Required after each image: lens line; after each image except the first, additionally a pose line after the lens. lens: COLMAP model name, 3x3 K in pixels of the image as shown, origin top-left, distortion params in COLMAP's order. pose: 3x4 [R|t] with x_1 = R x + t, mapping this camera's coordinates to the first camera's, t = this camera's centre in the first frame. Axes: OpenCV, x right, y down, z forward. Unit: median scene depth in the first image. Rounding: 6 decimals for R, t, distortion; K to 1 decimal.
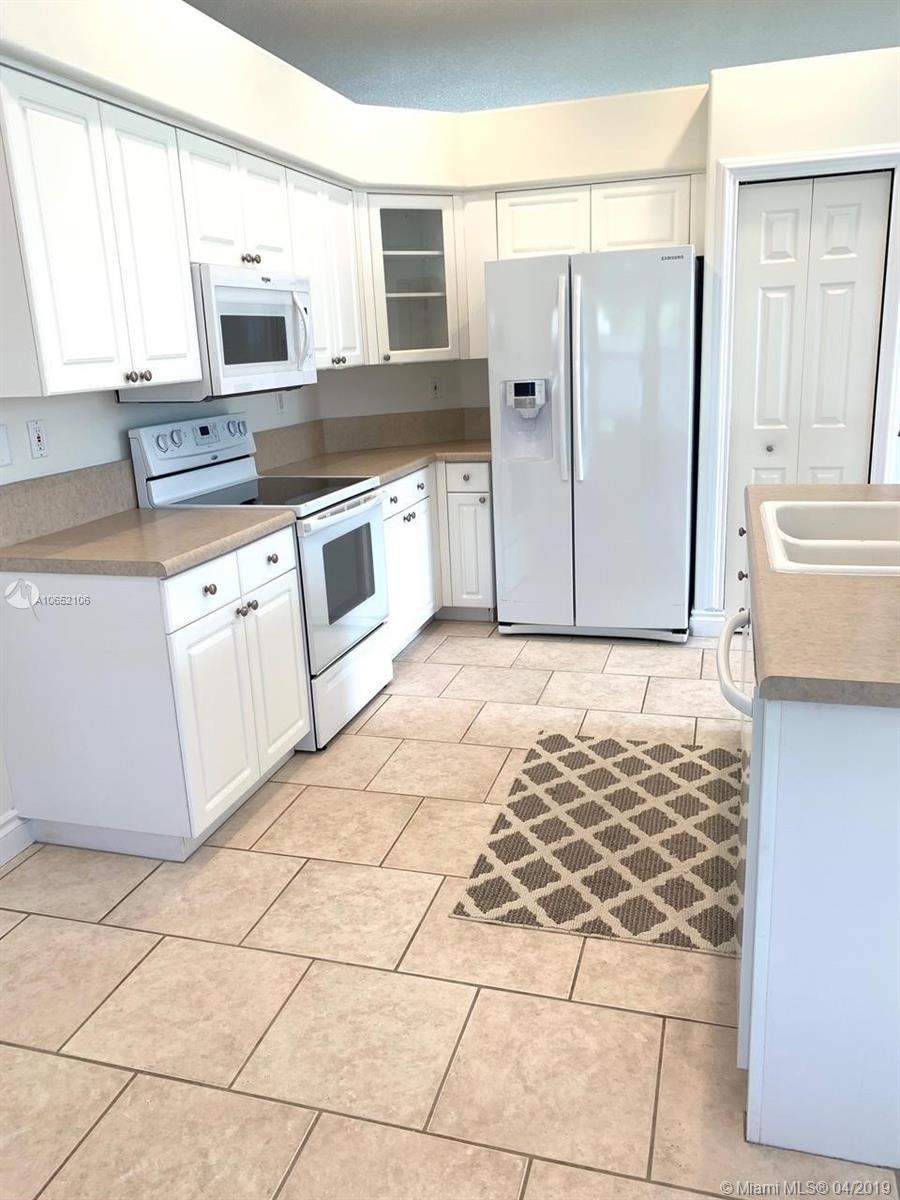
lens RADIAL K [[925.7, 0, 471.8], [0, 925.7, 601.2], [0, 0, 1]] dist [0.050714, -0.083566]
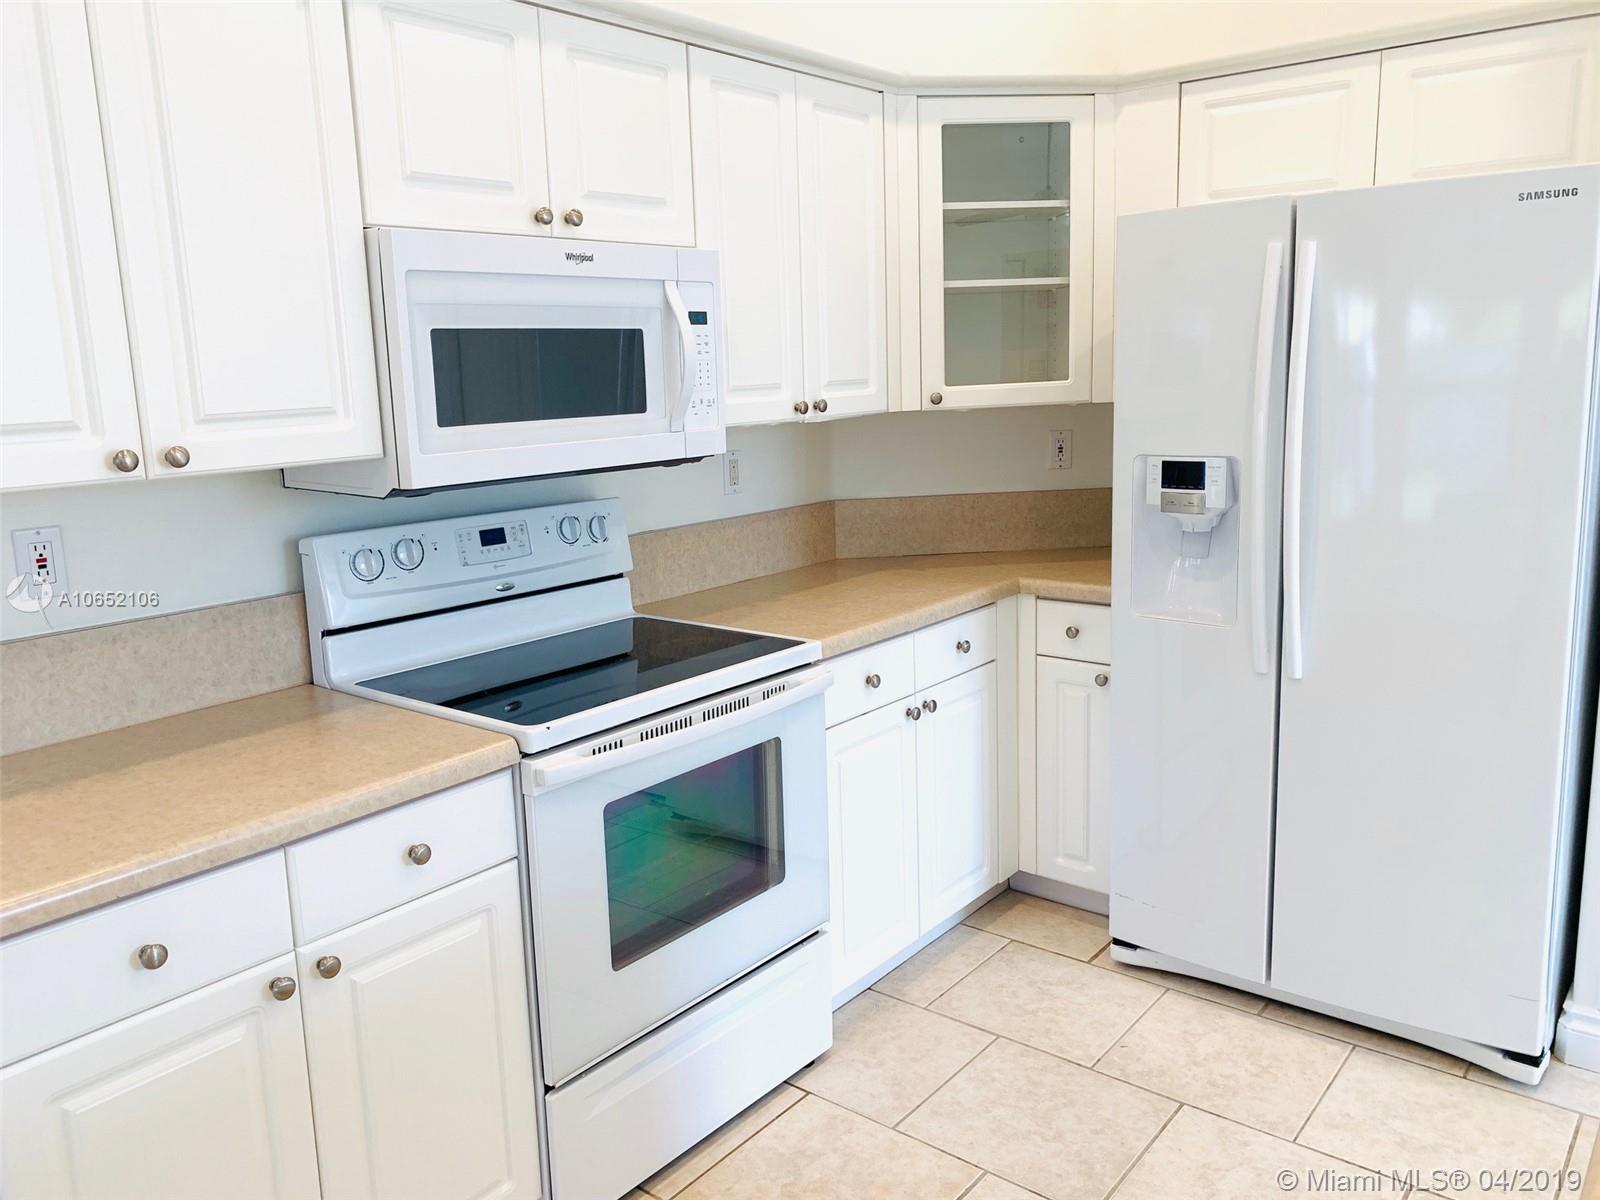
lens RADIAL K [[1234.3, 0, 804.0], [0, 1234.3, 575.0], [0, 0, 1]] dist [0.050714, -0.083566]
pose [[0.918890, 0.083868, -0.385496, 0.134245], [-0.115960, 0.991396, -0.060722, -0.123097], [0.377086, 0.100499, 0.920709, 0.368904]]
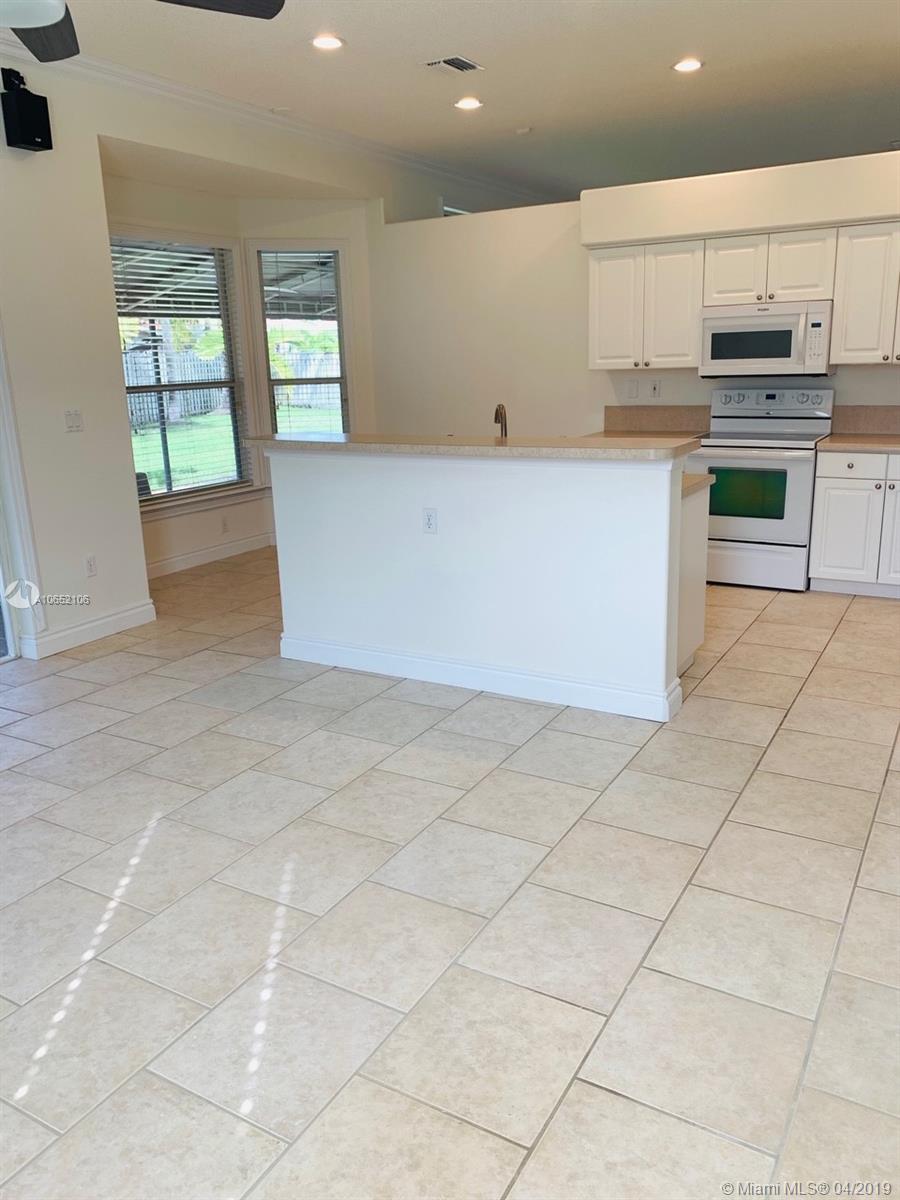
lens RADIAL K [[925.7, 0, 450.6], [0, 925.7, 594.0], [0, 0, 1]] dist [0.050714, -0.083566]
pose [[-0.256643, 0.284746, -0.923609, 1.336952], [-0.226292, 0.911352, 0.343846, -0.271238], [0.939642, 0.297251, -0.169456, 0.751110]]
